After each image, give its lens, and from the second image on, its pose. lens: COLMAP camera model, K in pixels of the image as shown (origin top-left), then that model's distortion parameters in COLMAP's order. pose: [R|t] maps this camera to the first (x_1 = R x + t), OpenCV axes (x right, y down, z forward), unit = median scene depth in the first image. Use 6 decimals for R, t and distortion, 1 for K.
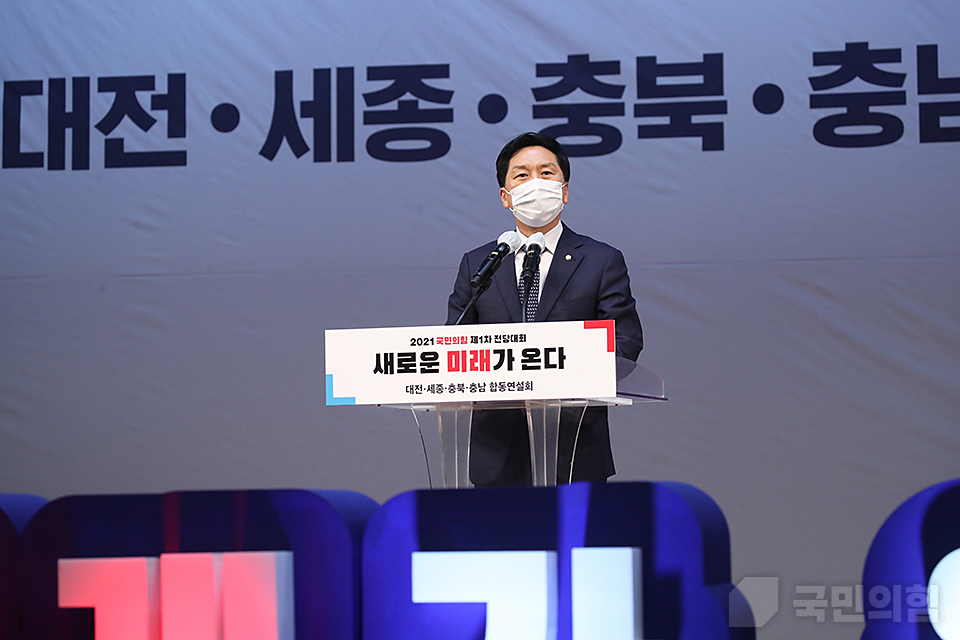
lens RADIAL K [[3951.1, 0, 477.3], [0, 3951.1, 325.7], [0, 0, 1]] dist [0.211011, 0.000000]
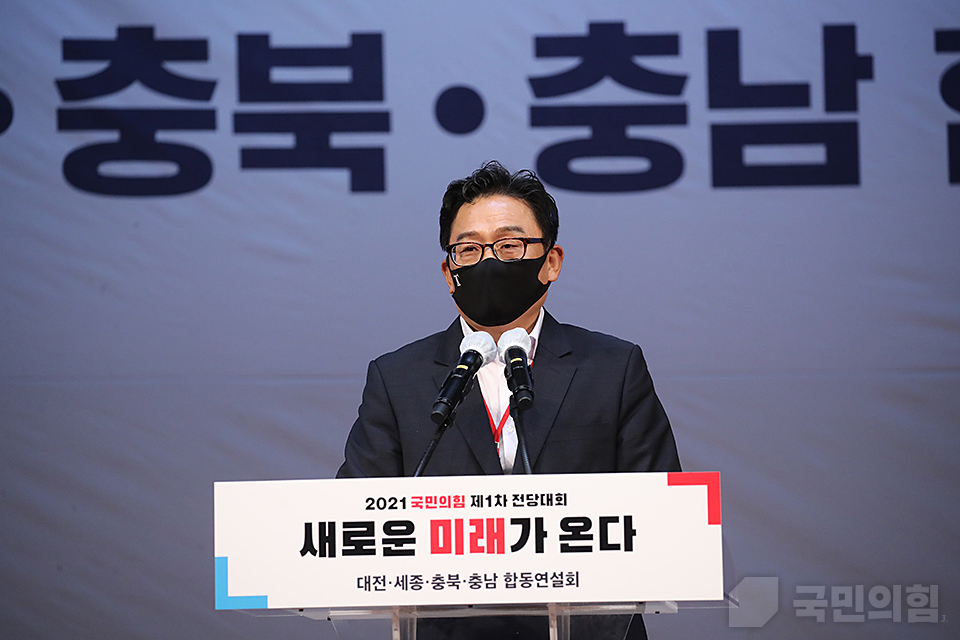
lens RADIAL K [[6518.7, 0, 494.9], [0, 6518.7, 310.3], [0, 0, 1]] dist [1.998221, 0.000000]
pose [[0.973552, 0.018691, 0.227701, -0.146941], [-0.012687, 0.999533, -0.027803, 0.001381], [-0.228114, 0.024179, 0.973334, 0.020014]]
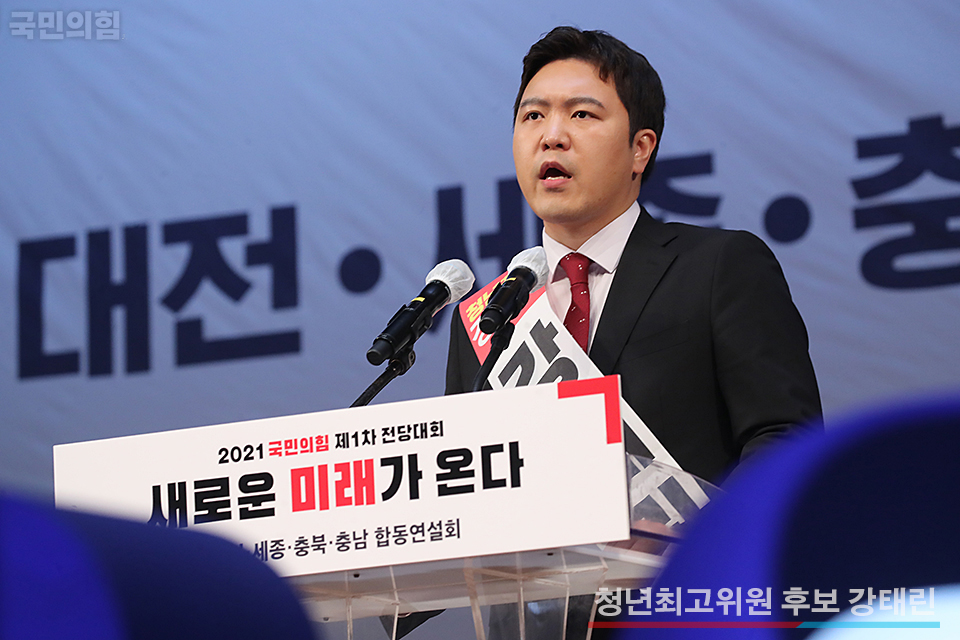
lens RADIAL K [[4803.5, 0, 491.6], [0, 4803.5, 390.1], [0, 0, 1]] dist [0.649334, 0.000000]
pose [[0.986867, -0.058033, -0.150752, 0.067729], [0.045149, 0.995138, -0.087531, 0.031728], [0.155098, 0.079575, 0.984689, 0.285169]]
